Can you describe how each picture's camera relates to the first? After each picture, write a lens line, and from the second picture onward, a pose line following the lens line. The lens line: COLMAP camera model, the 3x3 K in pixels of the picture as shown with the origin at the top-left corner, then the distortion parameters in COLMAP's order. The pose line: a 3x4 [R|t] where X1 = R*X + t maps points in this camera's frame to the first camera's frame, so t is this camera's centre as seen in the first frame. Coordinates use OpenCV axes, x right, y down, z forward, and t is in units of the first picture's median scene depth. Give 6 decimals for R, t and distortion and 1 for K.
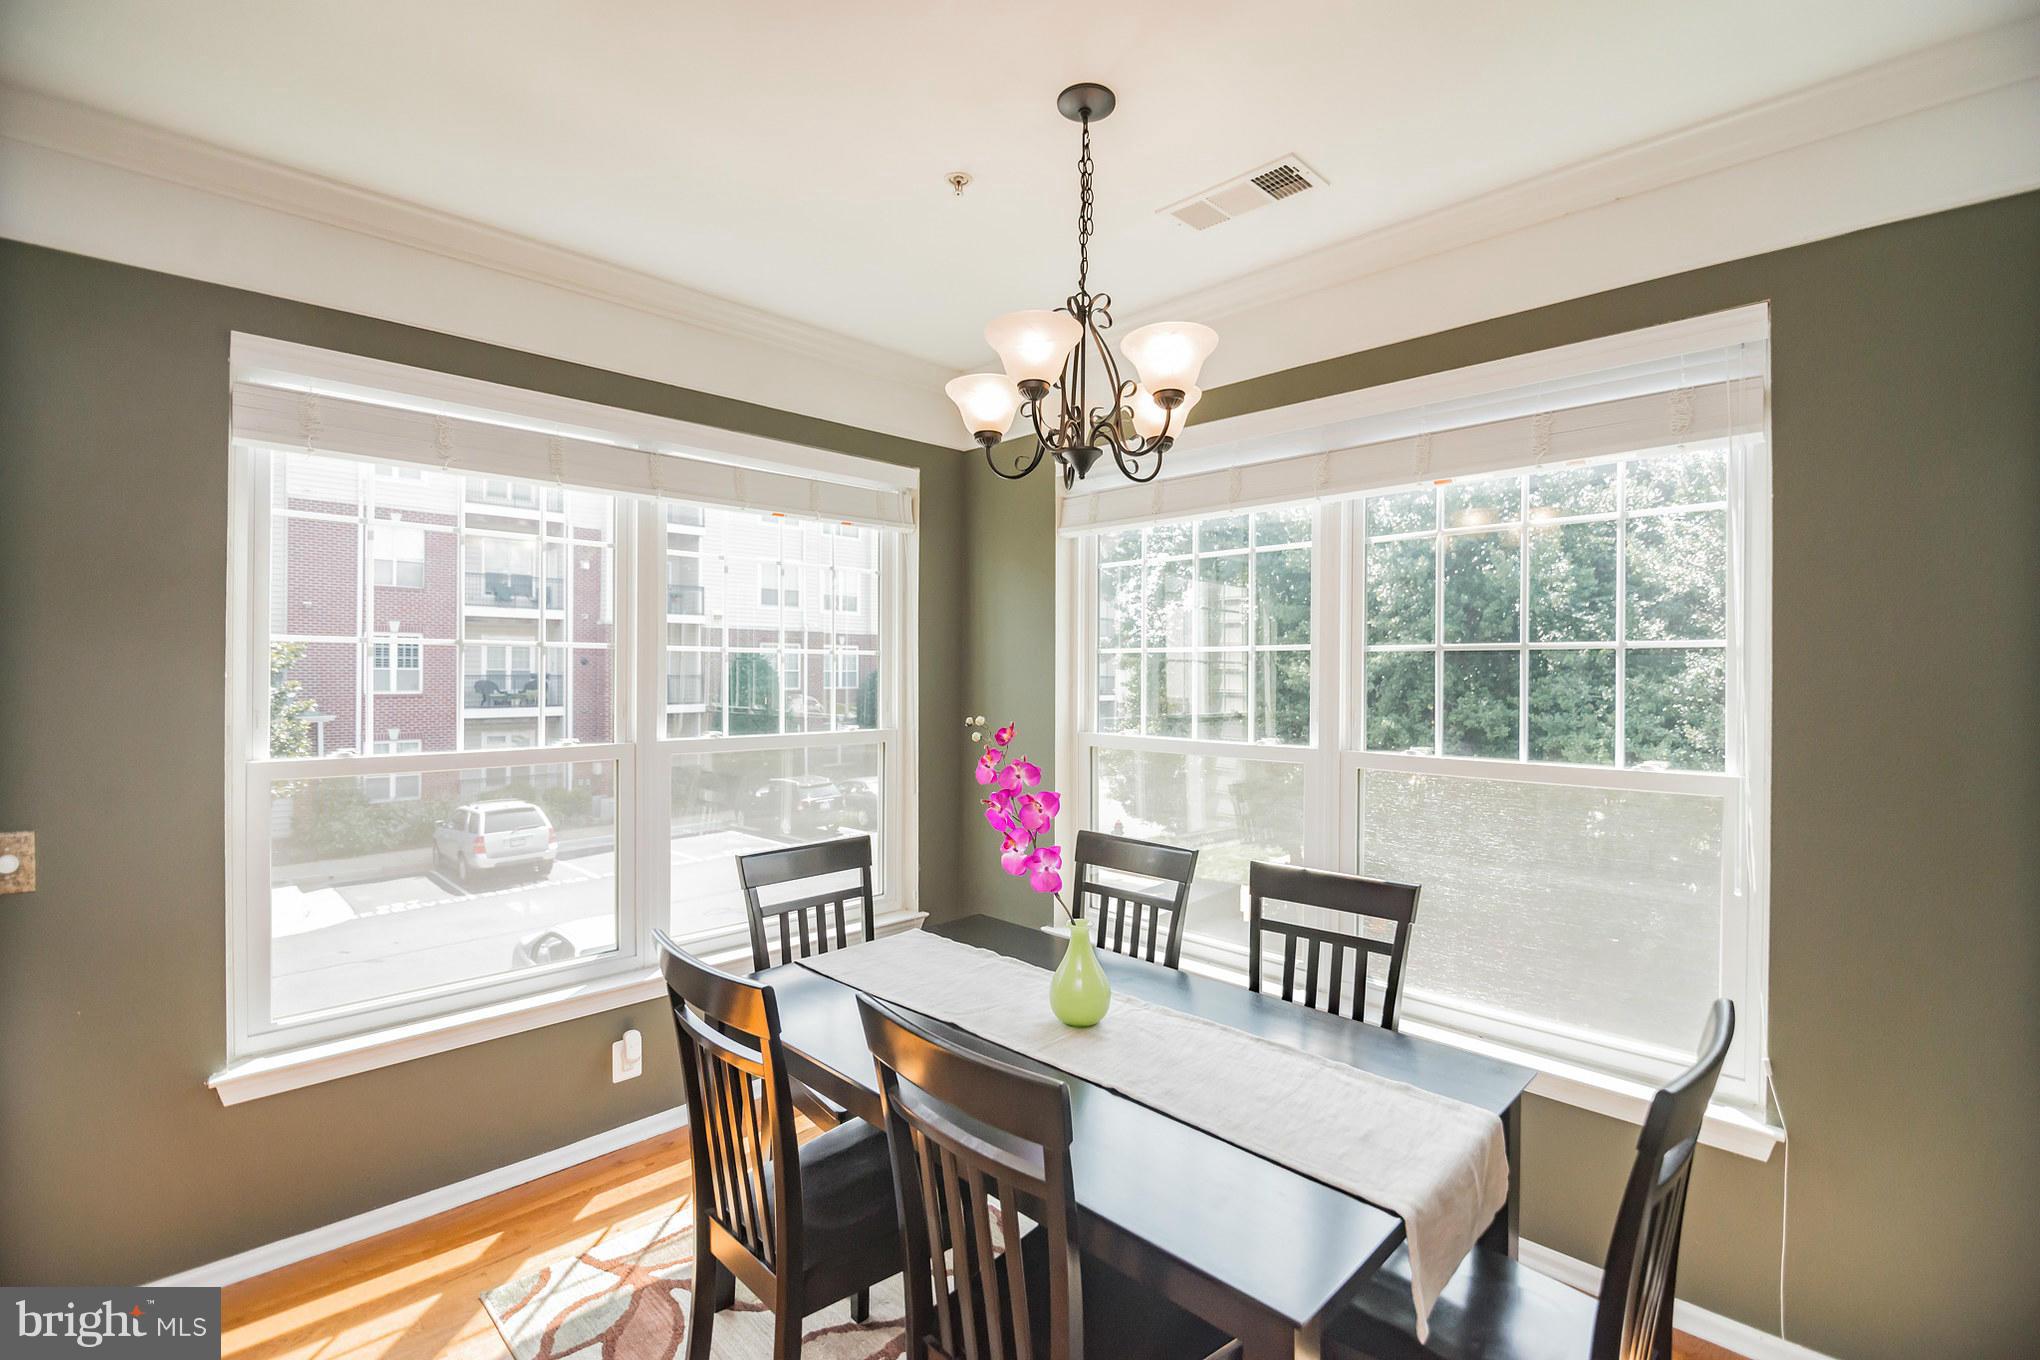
lens RADIAL K [[918.3, 0, 1011.3], [0, 918.3, 683.6], [0, 0, 1]] dist [-0.015879, -0.000707]
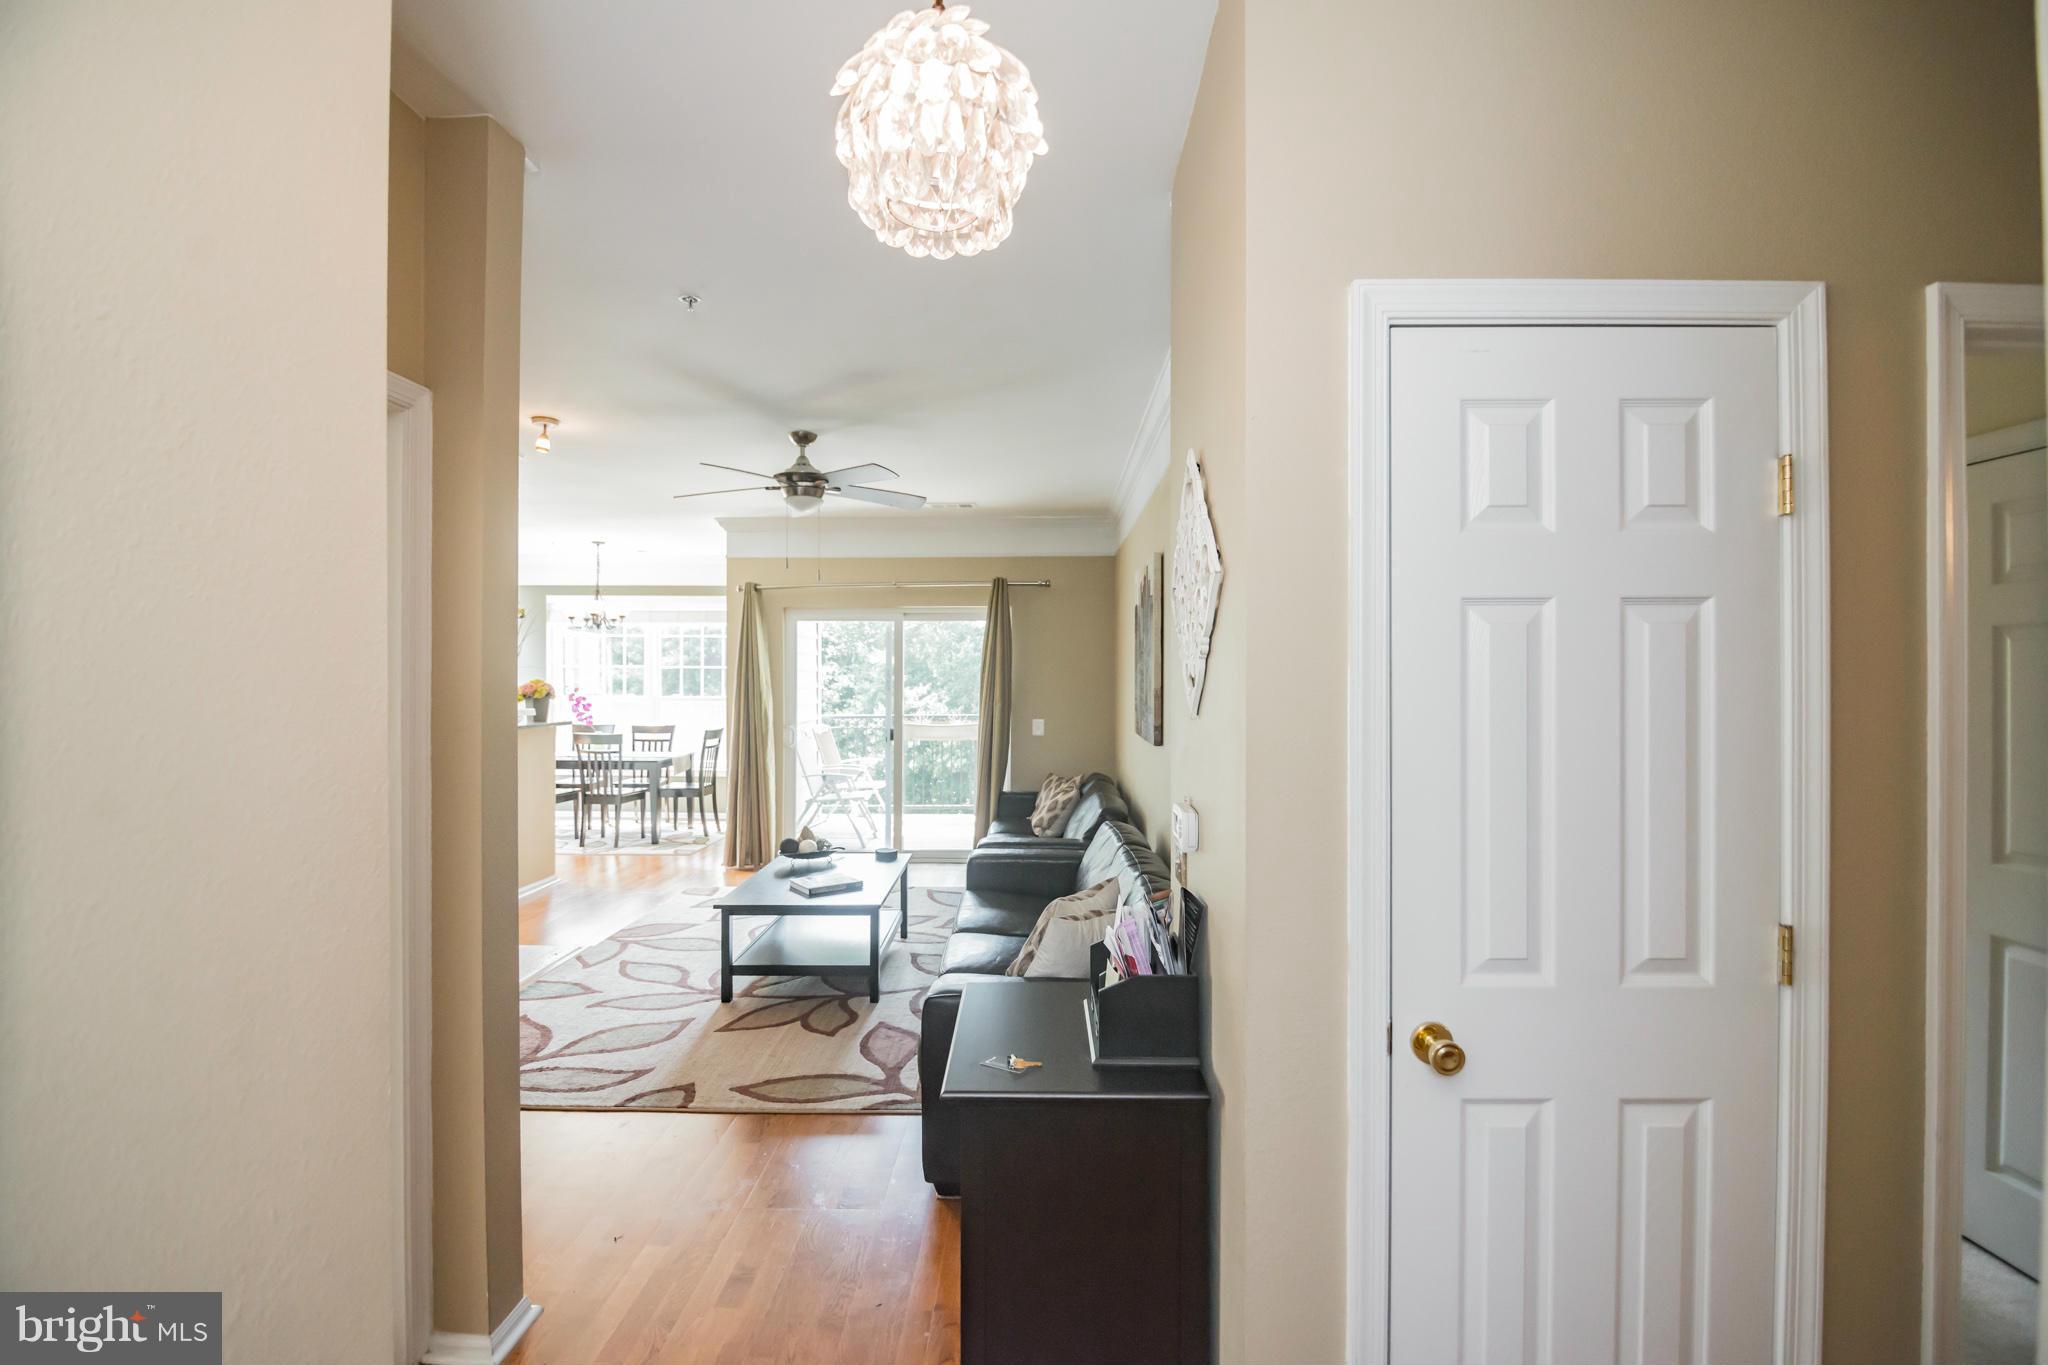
lens RADIAL K [[912.1, 0, 1028.3], [0, 912.1, 678.8], [0, 0, 1]] dist [-0.002239, -0.009508]
pose [[0.721725, -0.004830, 0.692164, -1.178453], [0.006530, 0.999979, 0.000169, 0.018476], [-0.692150, 0.004398, 0.721741, -2.890721]]
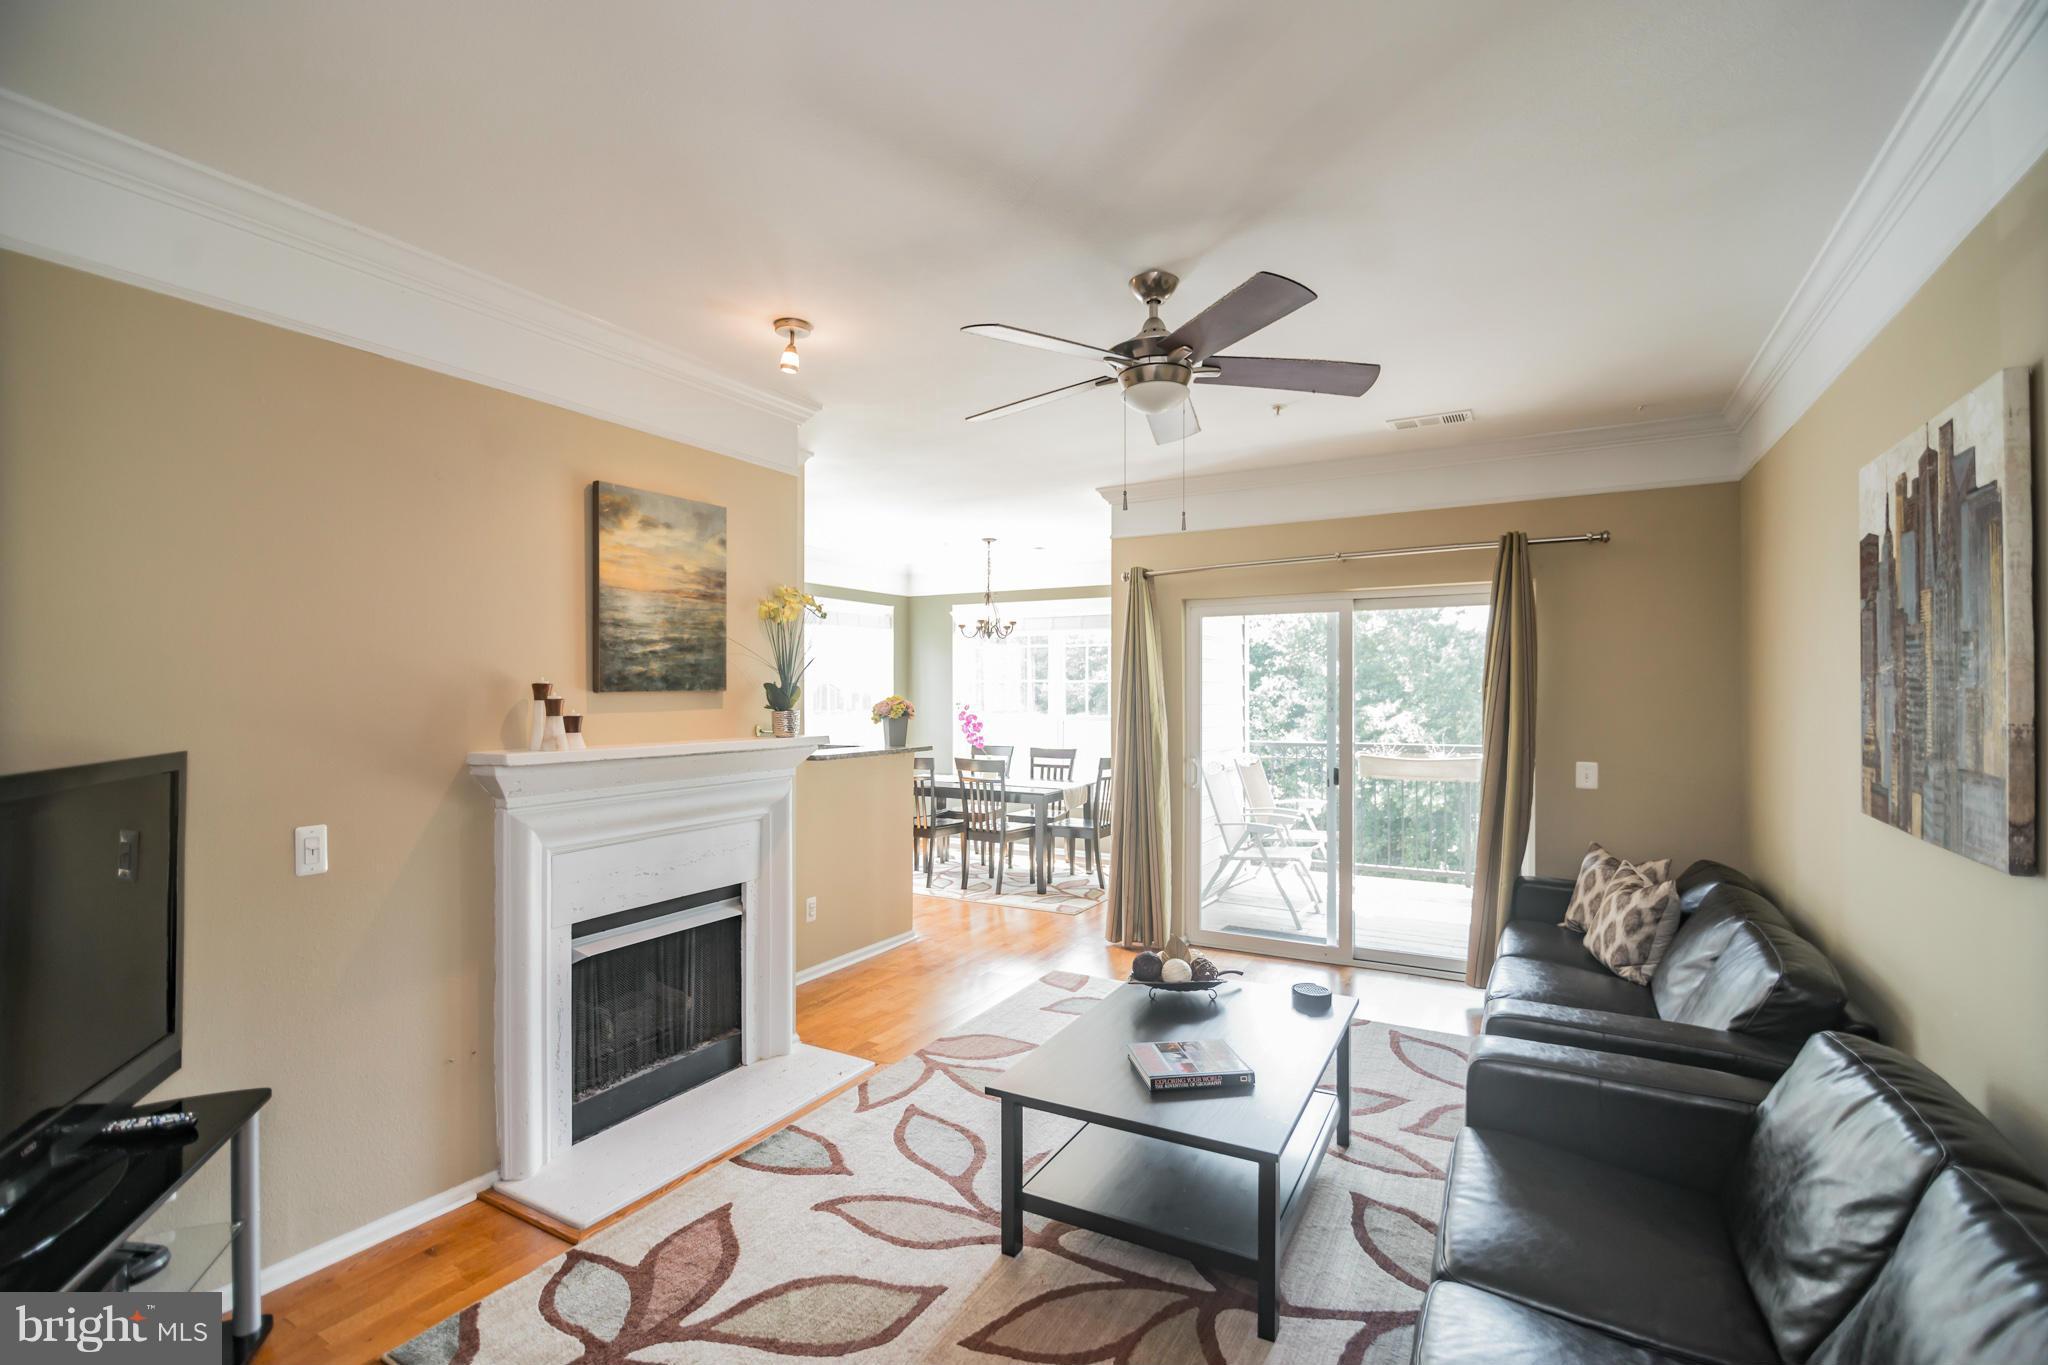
lens RADIAL K [[921.9, 0, 1015.3], [0, 921.9, 686.1], [0, 0, 1]] dist [-0.015879, -0.000707]
pose [[0.966926, -0.003336, 0.255035, -0.645133], [0.006354, 0.999919, -0.011009, 0.014213], [-0.254977, 0.012265, 0.966869, -2.225333]]
